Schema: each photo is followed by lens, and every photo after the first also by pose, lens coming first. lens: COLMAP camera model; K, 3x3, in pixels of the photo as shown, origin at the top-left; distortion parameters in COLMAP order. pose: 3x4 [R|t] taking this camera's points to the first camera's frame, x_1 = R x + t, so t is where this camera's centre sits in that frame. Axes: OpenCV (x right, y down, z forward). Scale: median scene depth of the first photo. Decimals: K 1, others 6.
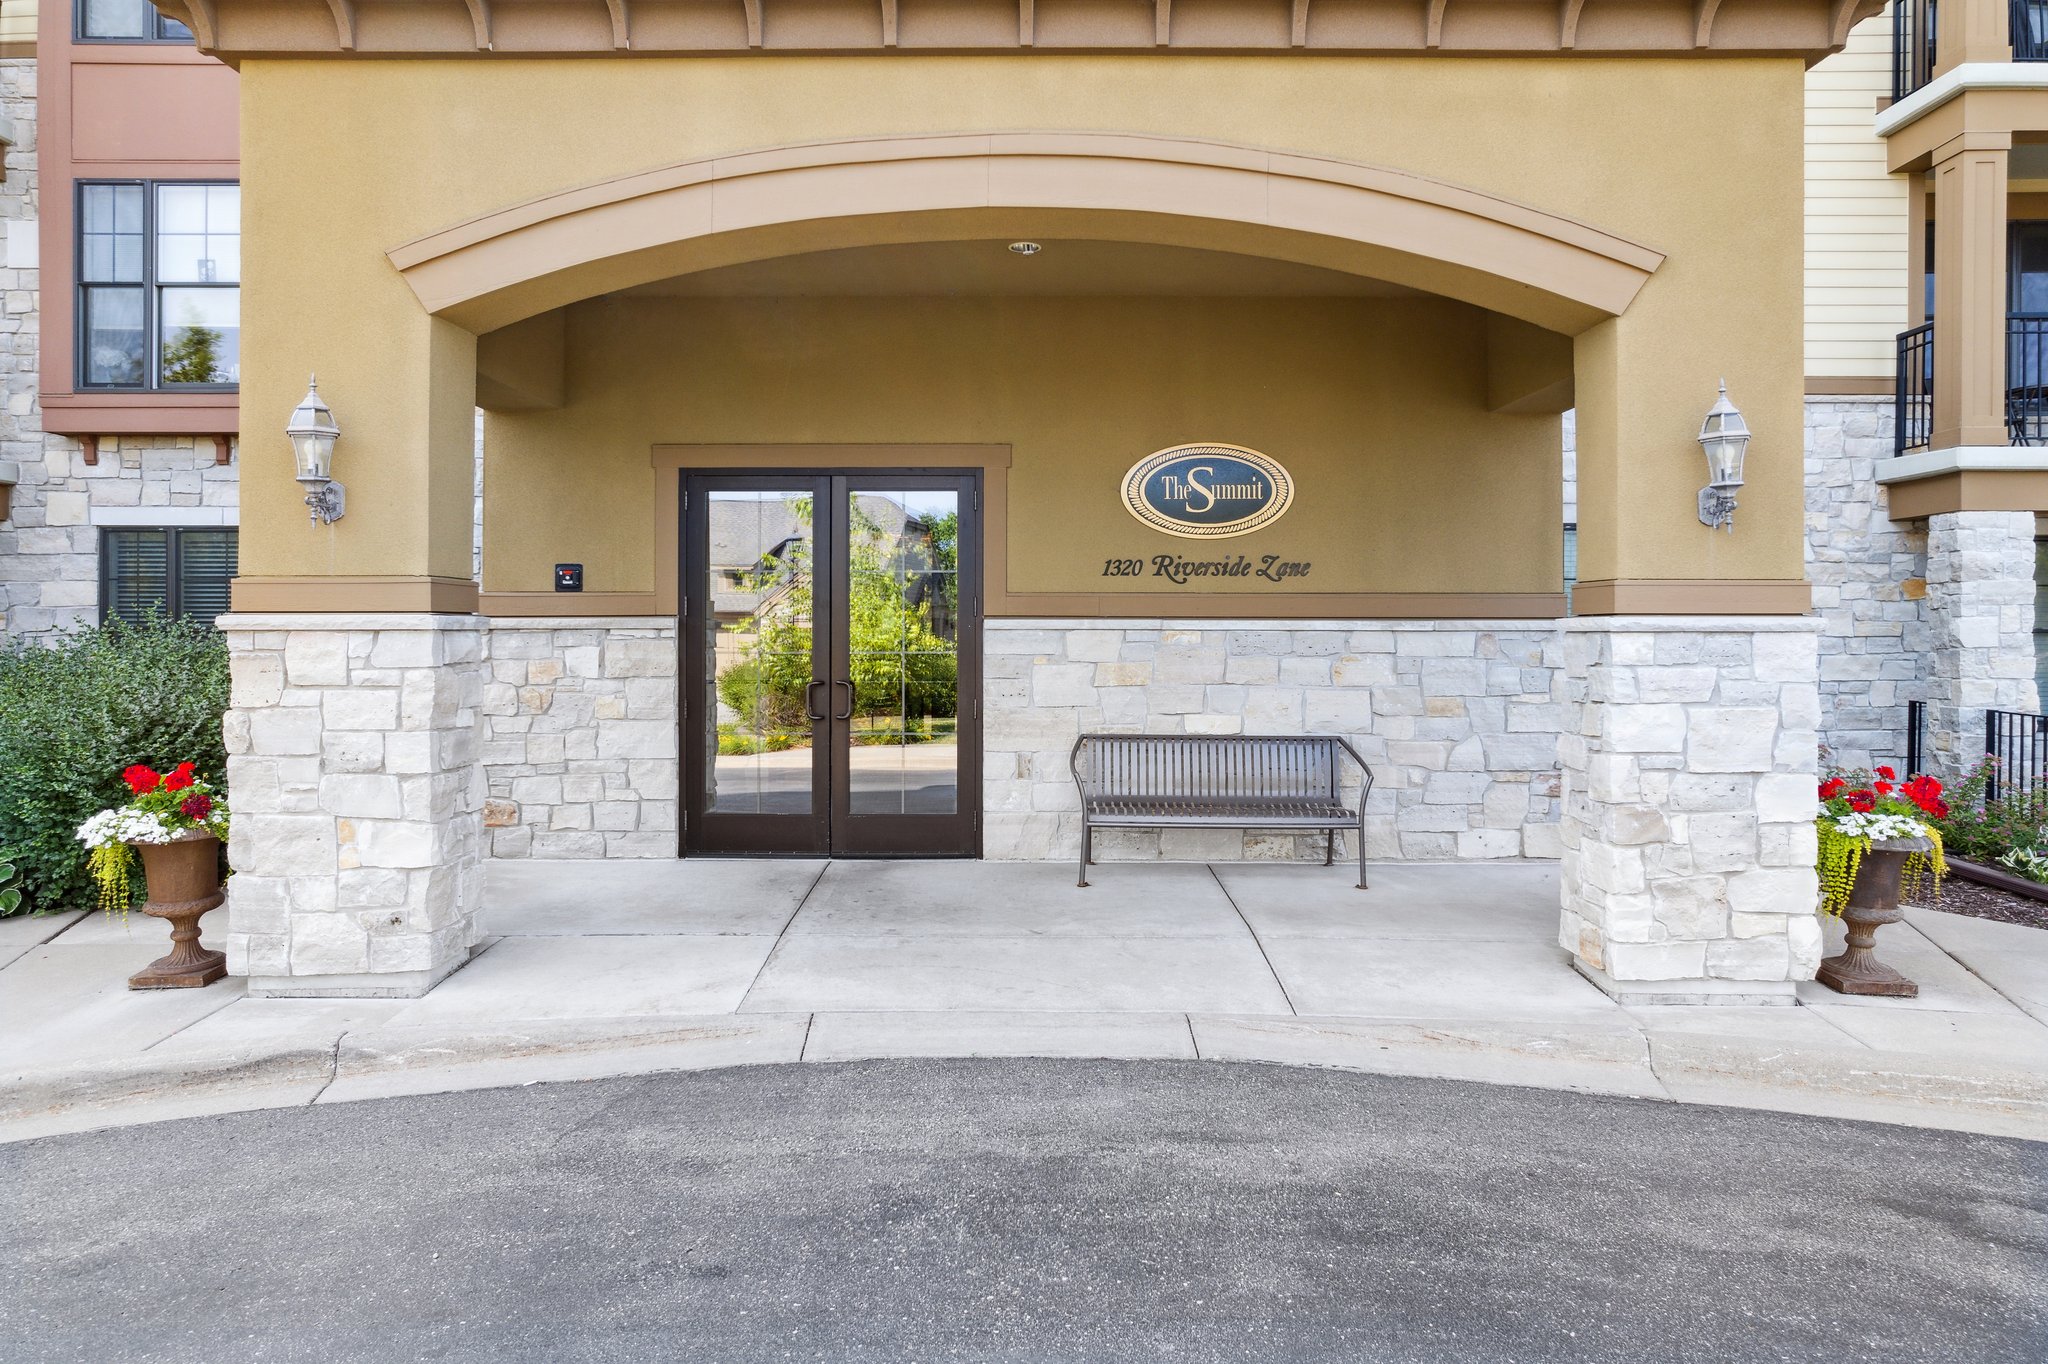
lens RADIAL K [[1335.8, 0, 1035.4], [0, 1335.8, 600.8], [0, 0, 1]] dist [-0.052388, 0.027235]
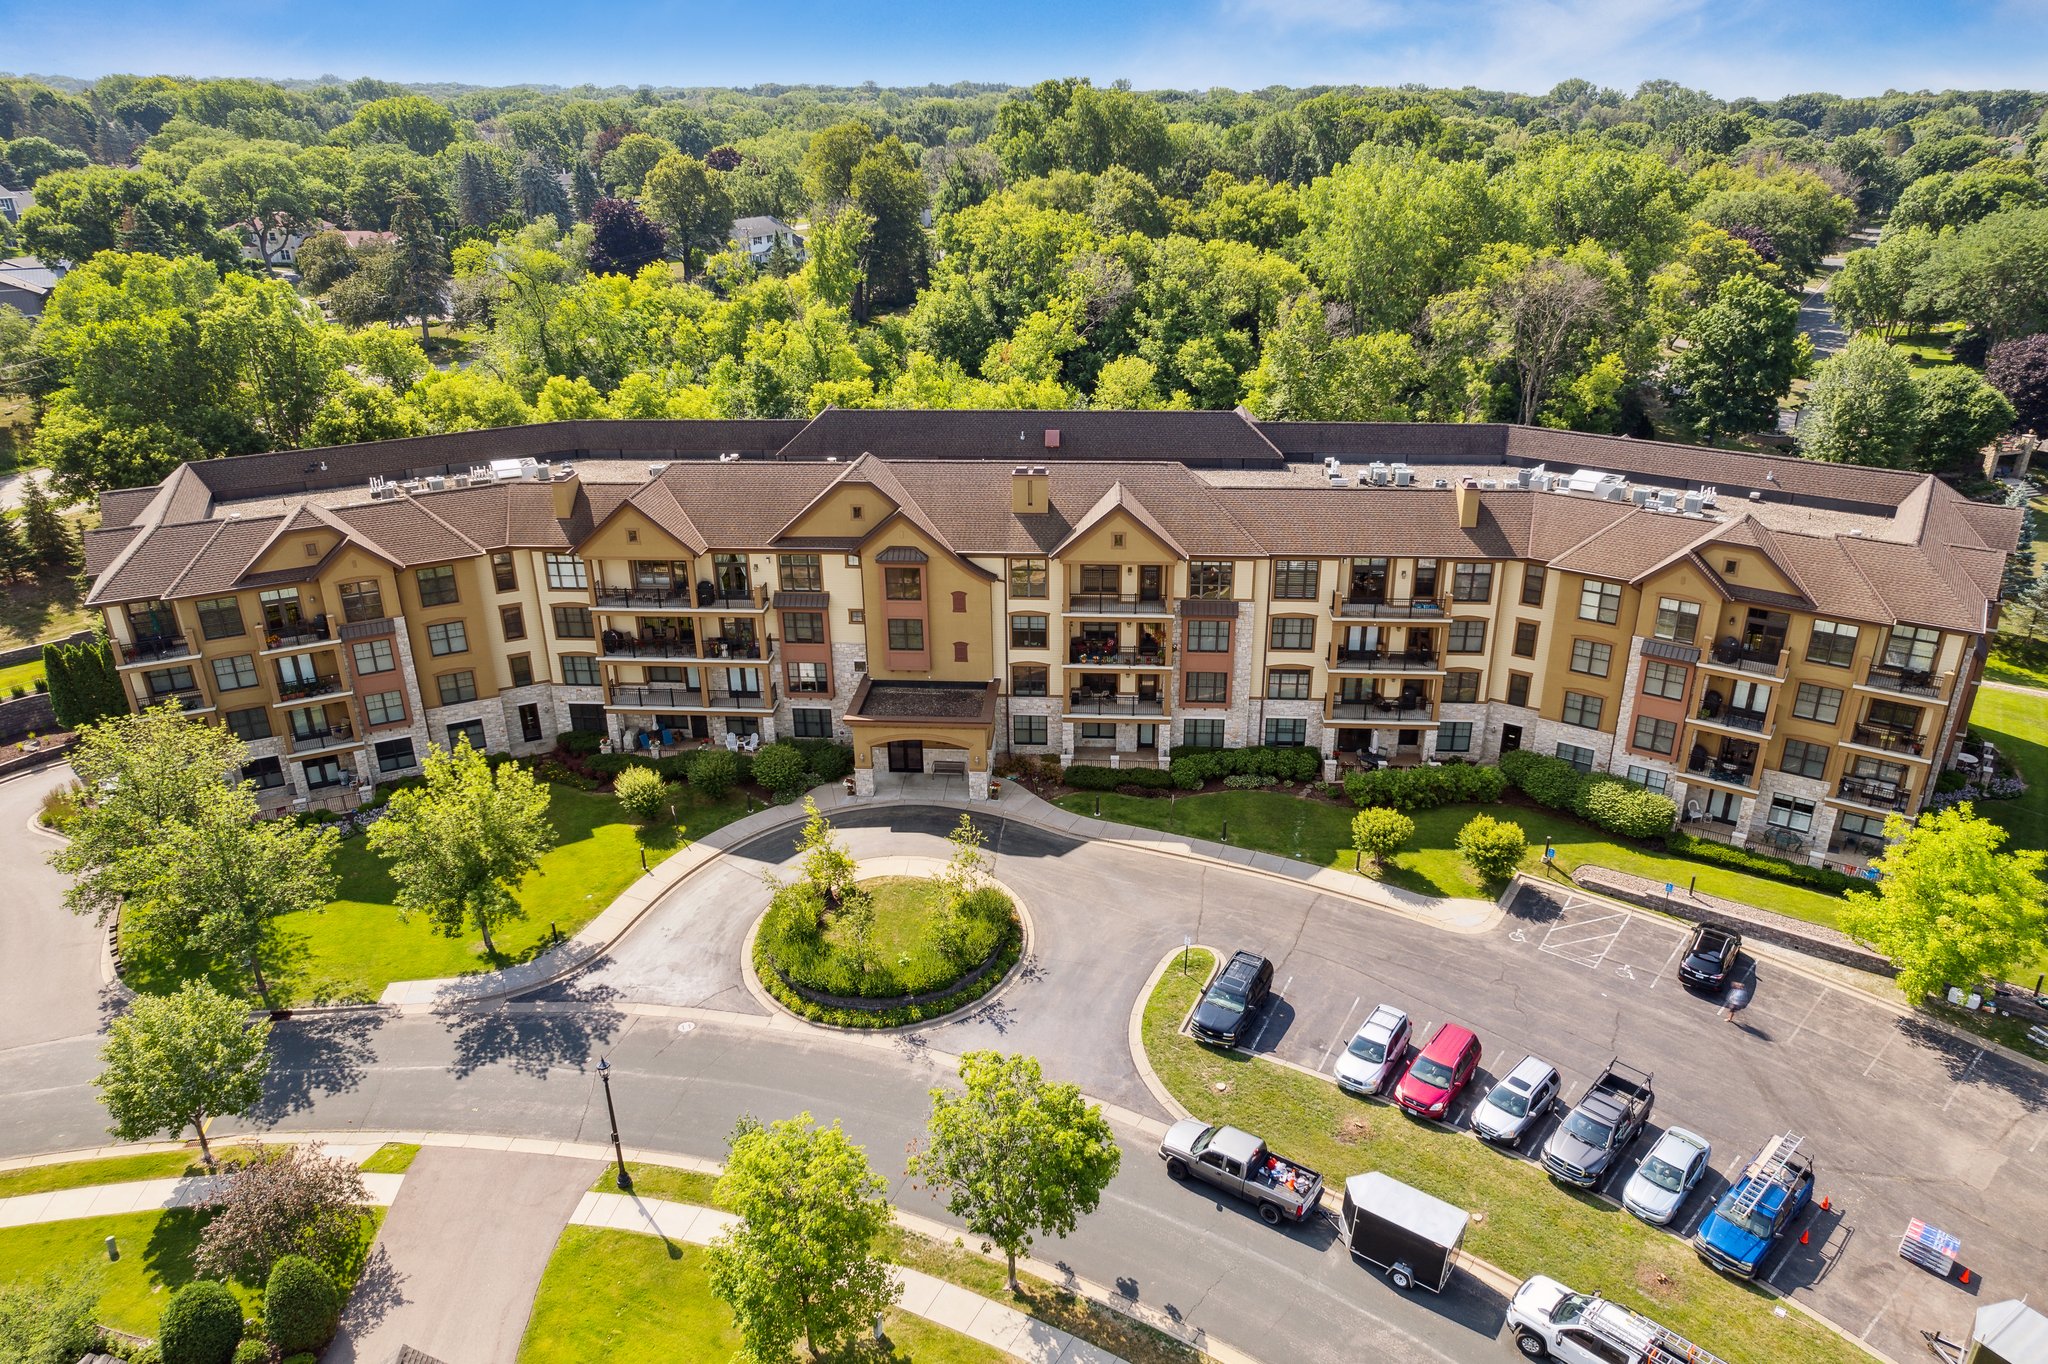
lens RADIAL K [[1319.7, 0, 1030.5], [0, 1319.7, 688.3], [0, 0, 1]] dist [-0.075860, 0.067391]
pose [[0.997130, 0.017686, -0.073607, 1.283145], [0.014756, 0.908265, 0.418136, -3.906340], [0.074250, -0.418022, 0.905398, -6.527549]]
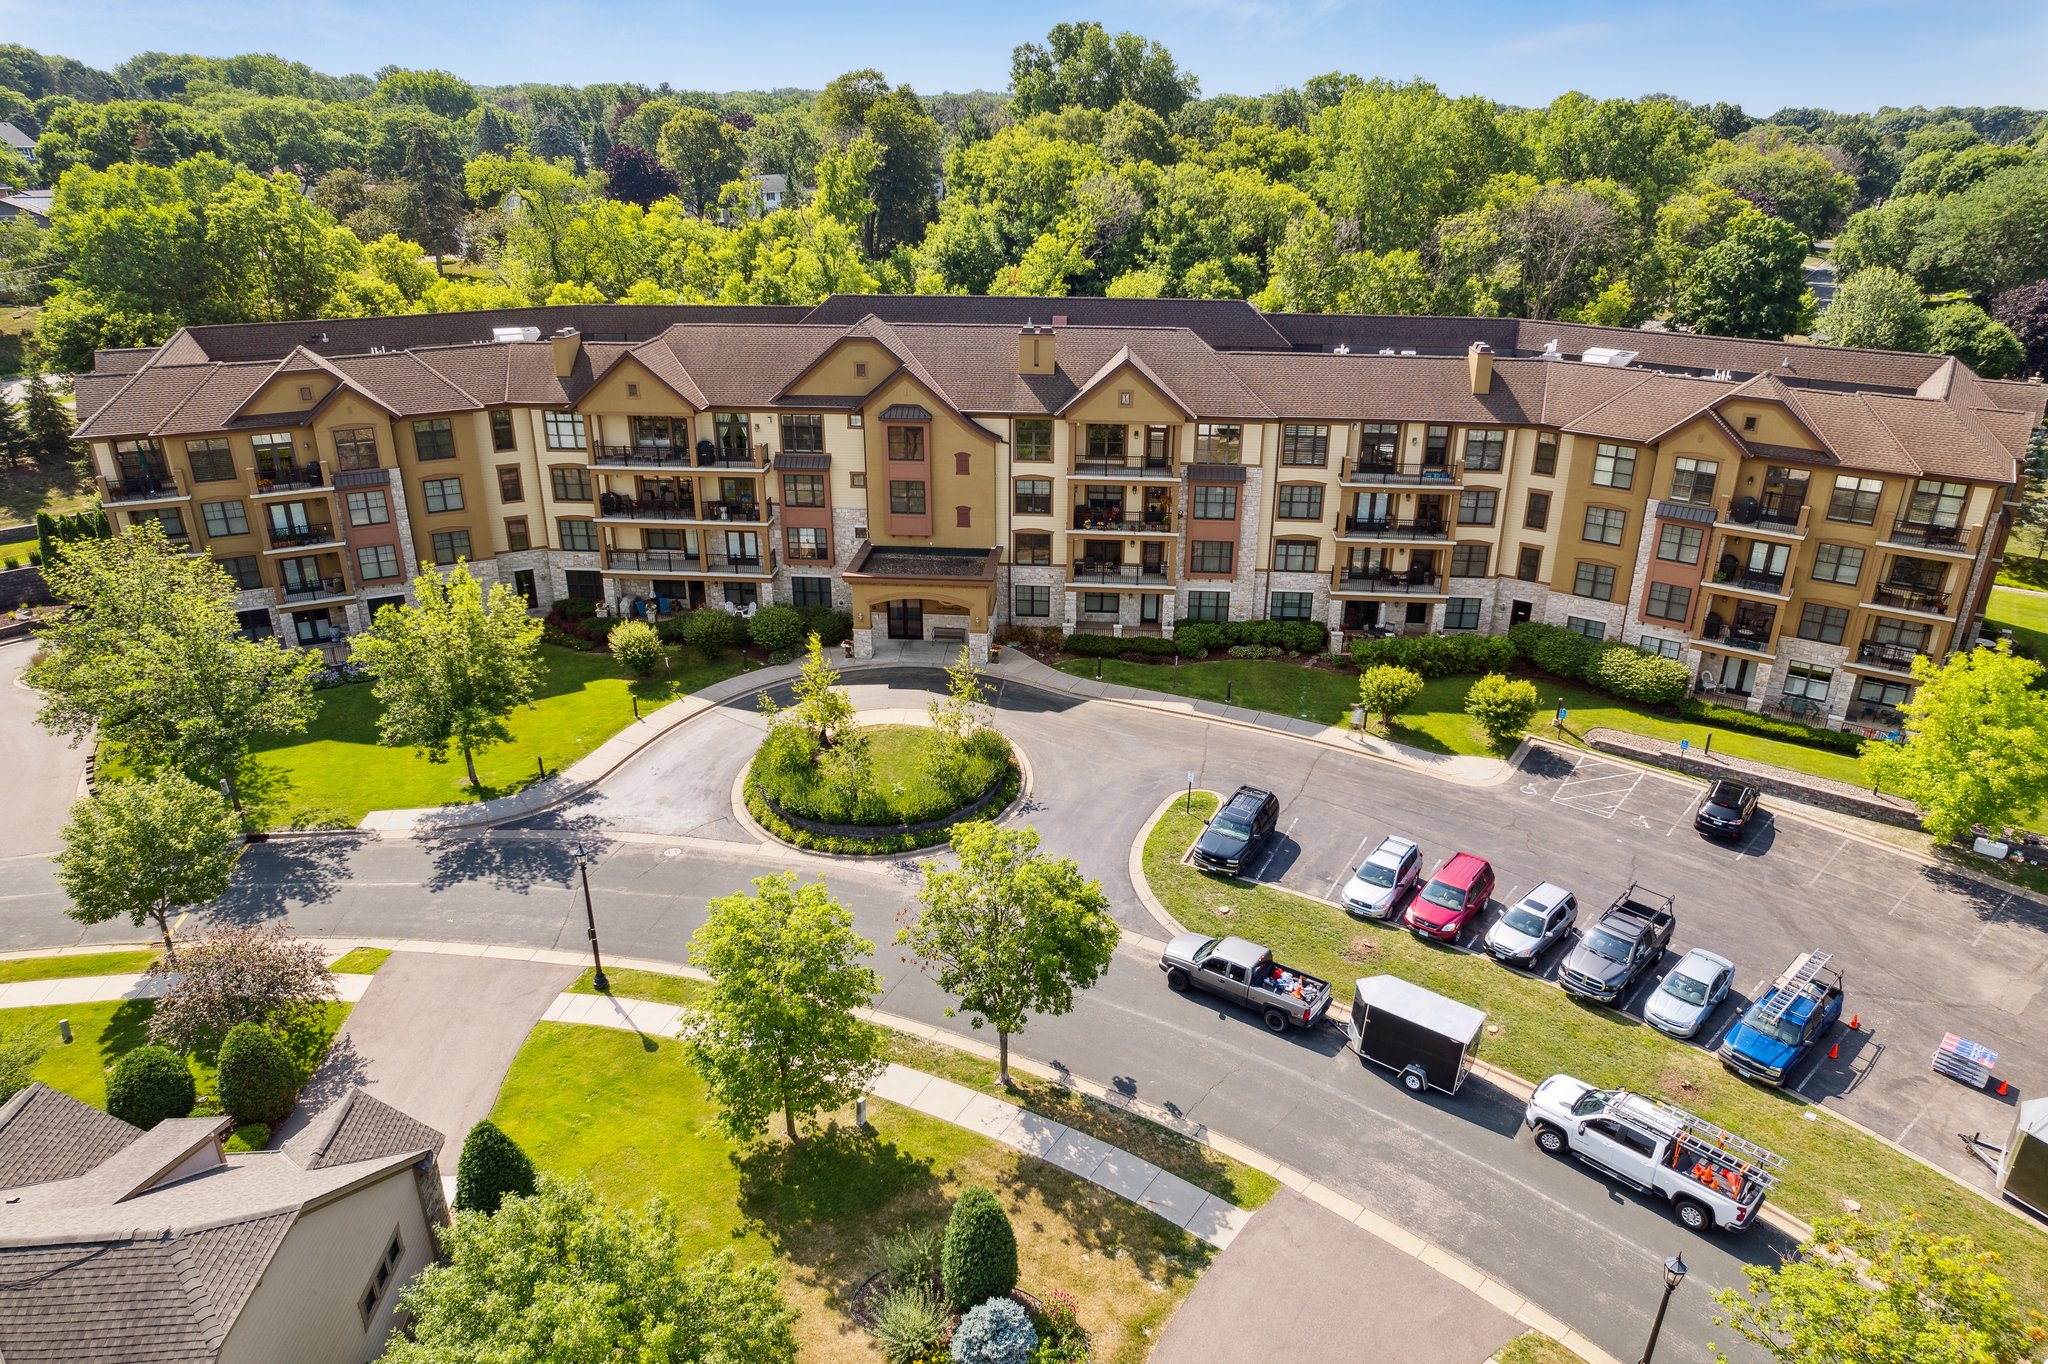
lens RADIAL K [[1289.2, 0, 1030.0], [0, 1289.2, 684.8], [0, 0, 1]] dist [-0.077214, 0.068540]
pose [[0.996552, 0.035235, -0.075111, 1.279270], [-0.000782, 0.909285, 0.416174, -2.994624], [0.082961, -0.414681, 0.906177, -6.582313]]
